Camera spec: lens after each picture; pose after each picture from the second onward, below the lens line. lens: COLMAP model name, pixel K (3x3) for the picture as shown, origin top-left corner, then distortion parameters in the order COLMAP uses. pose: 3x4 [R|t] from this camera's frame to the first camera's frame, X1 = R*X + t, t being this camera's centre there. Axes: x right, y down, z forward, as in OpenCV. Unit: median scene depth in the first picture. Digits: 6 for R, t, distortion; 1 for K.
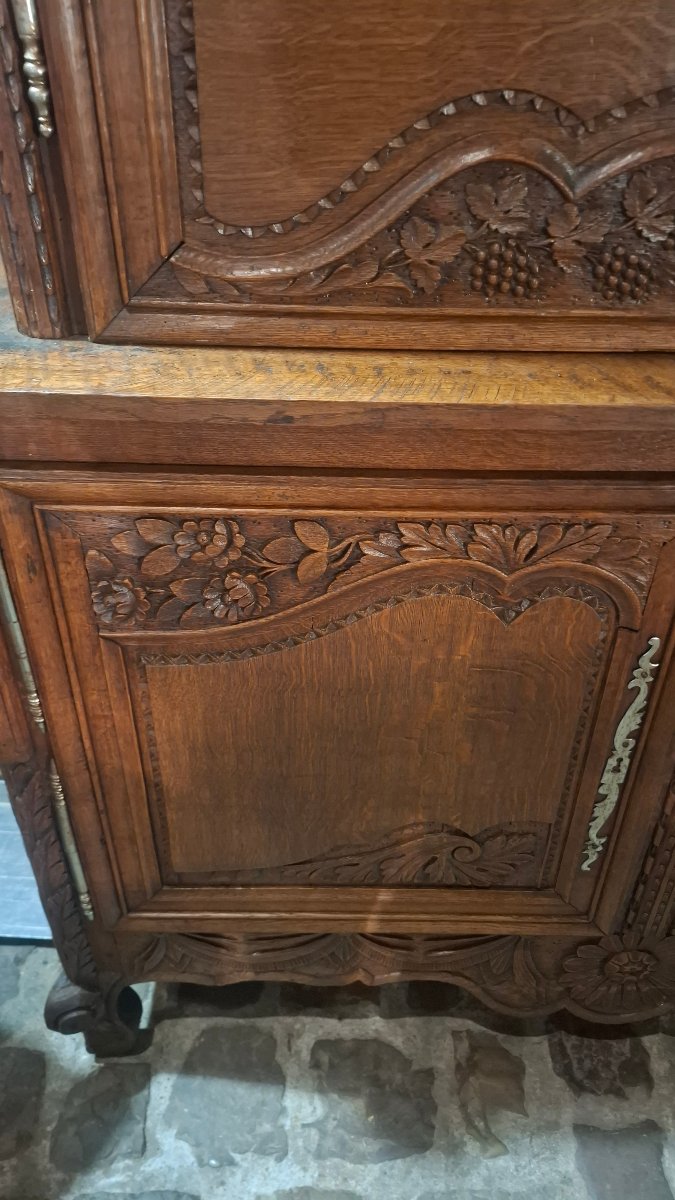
lens RADIAL K [[850.1, 0, 349.3], [0, 850.1, 589.6], [0, 0, 1]] dist [0.103199, -0.131584]
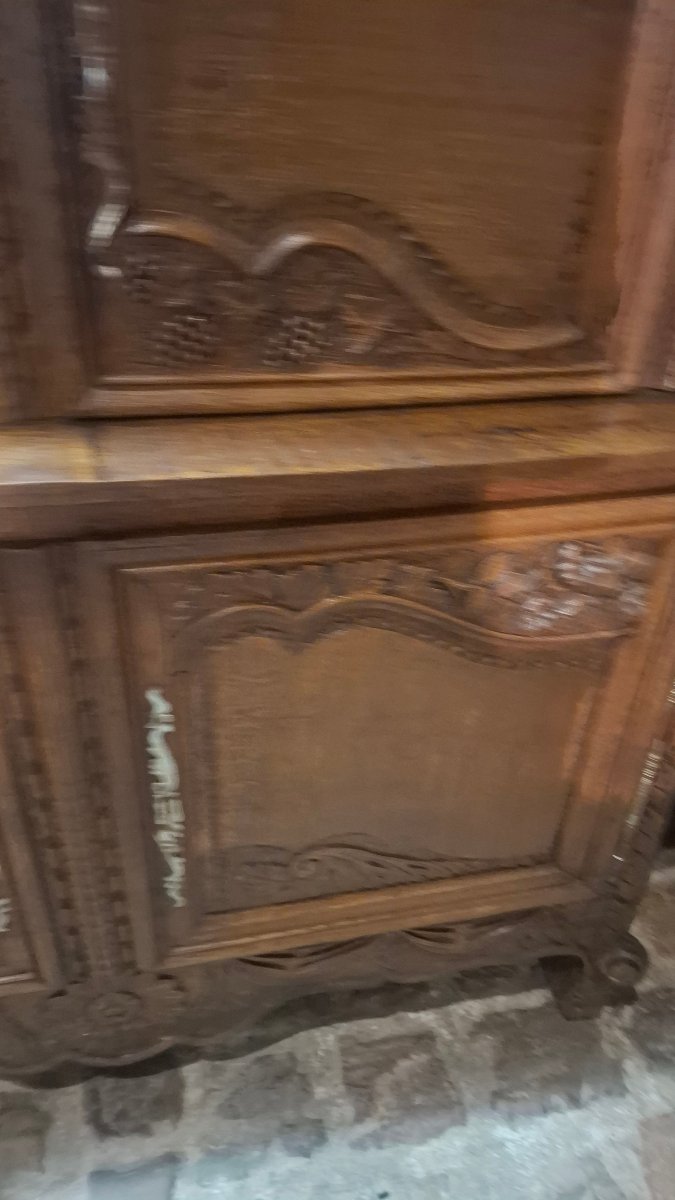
lens RADIAL K [[850.1, 0, 349.3], [0, 850.1, 589.6], [0, 0, 1]] dist [0.103199, -0.131584]
pose [[0.980169, -0.093380, 0.174782, 0.421760], [0.092140, 0.995630, 0.015213, -0.033980], [-0.175438, 0.001193, 0.984490, -0.027560]]
